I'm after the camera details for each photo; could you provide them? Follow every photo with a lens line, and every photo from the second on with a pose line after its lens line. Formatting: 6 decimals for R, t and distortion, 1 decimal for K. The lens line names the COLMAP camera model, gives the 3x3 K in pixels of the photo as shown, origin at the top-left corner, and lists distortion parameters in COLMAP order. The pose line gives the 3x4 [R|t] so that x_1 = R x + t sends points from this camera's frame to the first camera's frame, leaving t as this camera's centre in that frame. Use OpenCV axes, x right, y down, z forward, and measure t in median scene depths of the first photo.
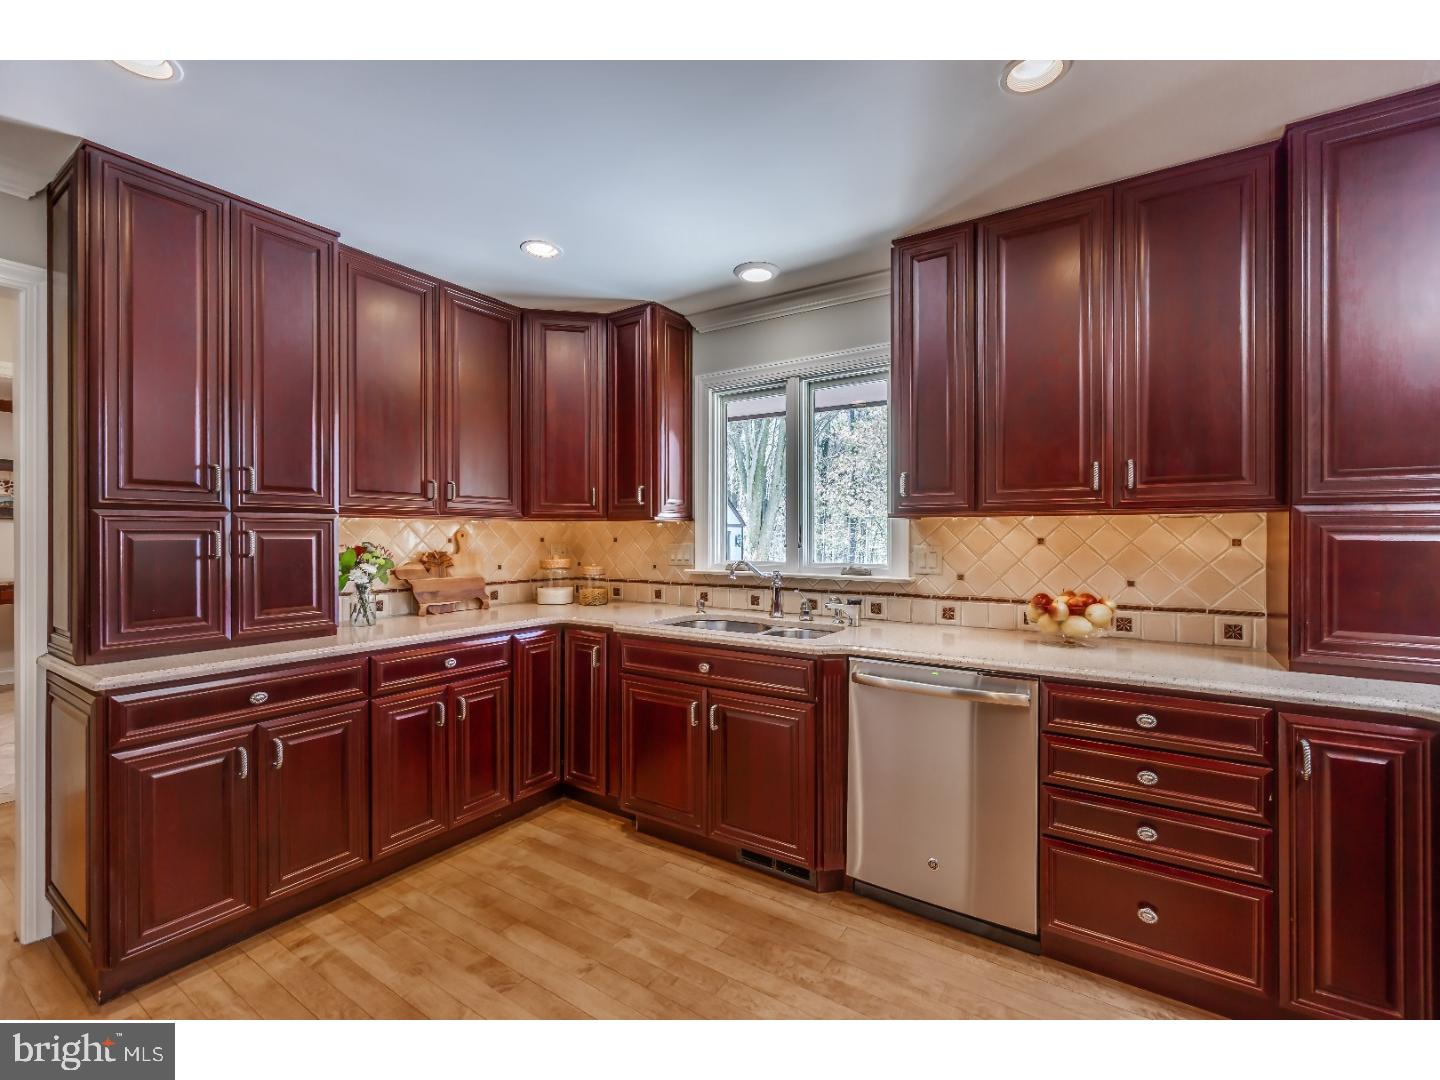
lens RADIAL K [[632.9, 0, 722.2], [0, 632.9, 538.5], [0, 0, 1]] dist [0.002482, -0.000677]
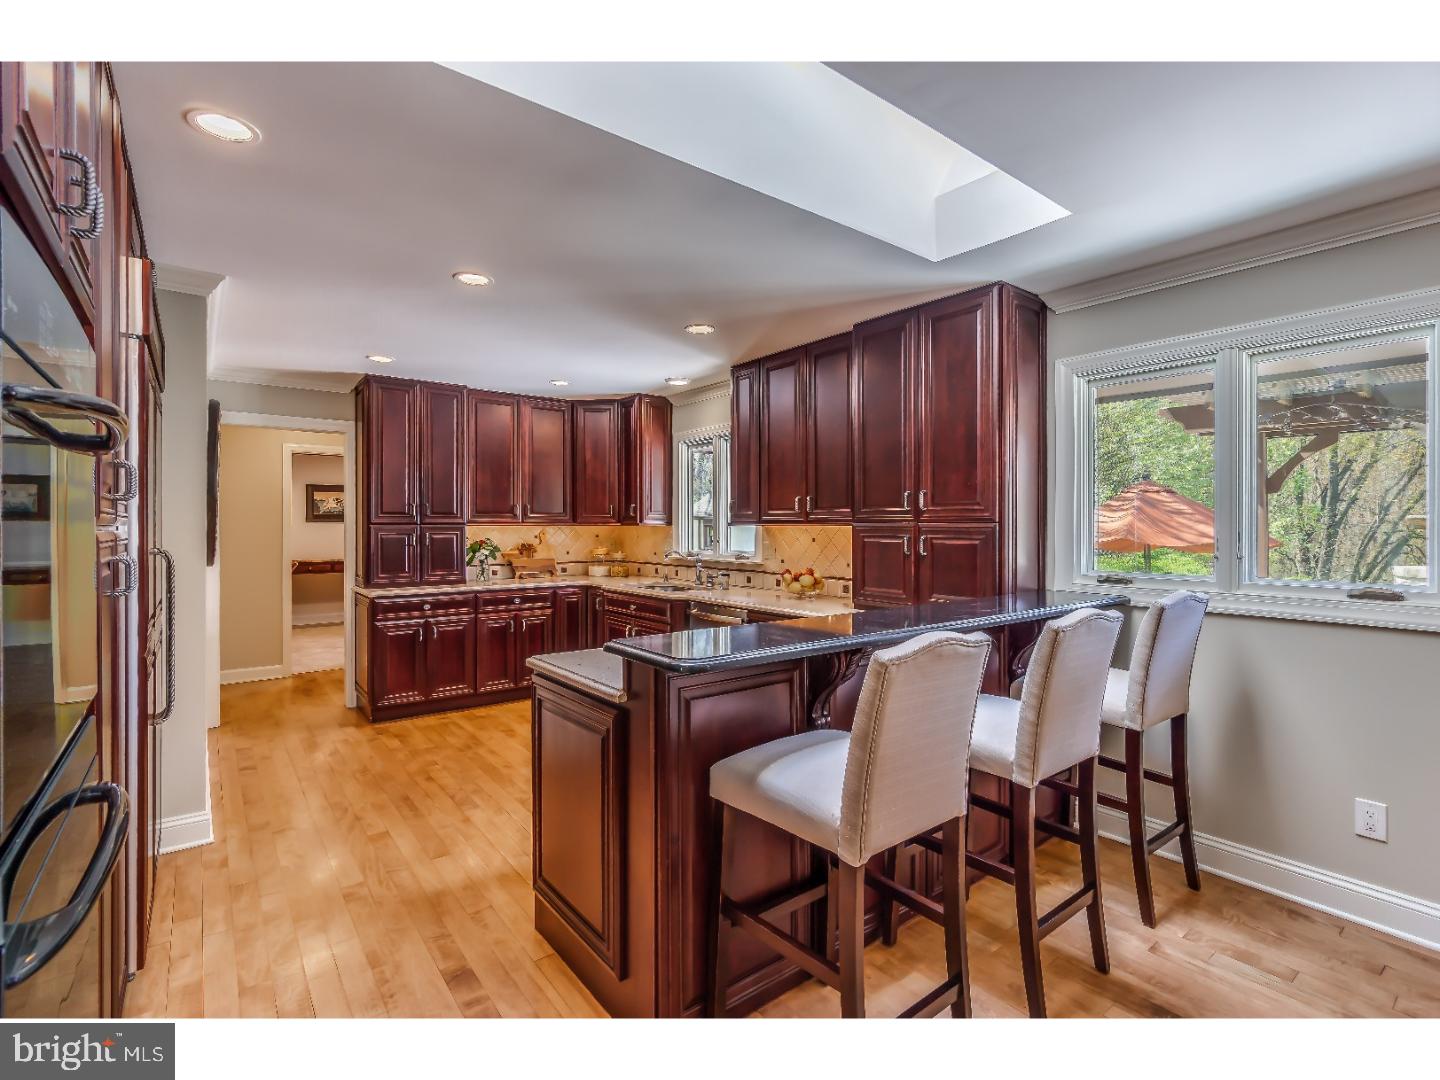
lens RADIAL K [[673.6, 0, 719.1], [0, 673.6, 533.7], [0, 0, 1]] dist [-0.001251, 0.000035]
pose [[0.946173, 0.002393, -0.323652, 0.769226], [-0.001095, 0.999991, 0.004193, -0.016863], [0.323659, -0.003613, 0.946167, -0.697620]]
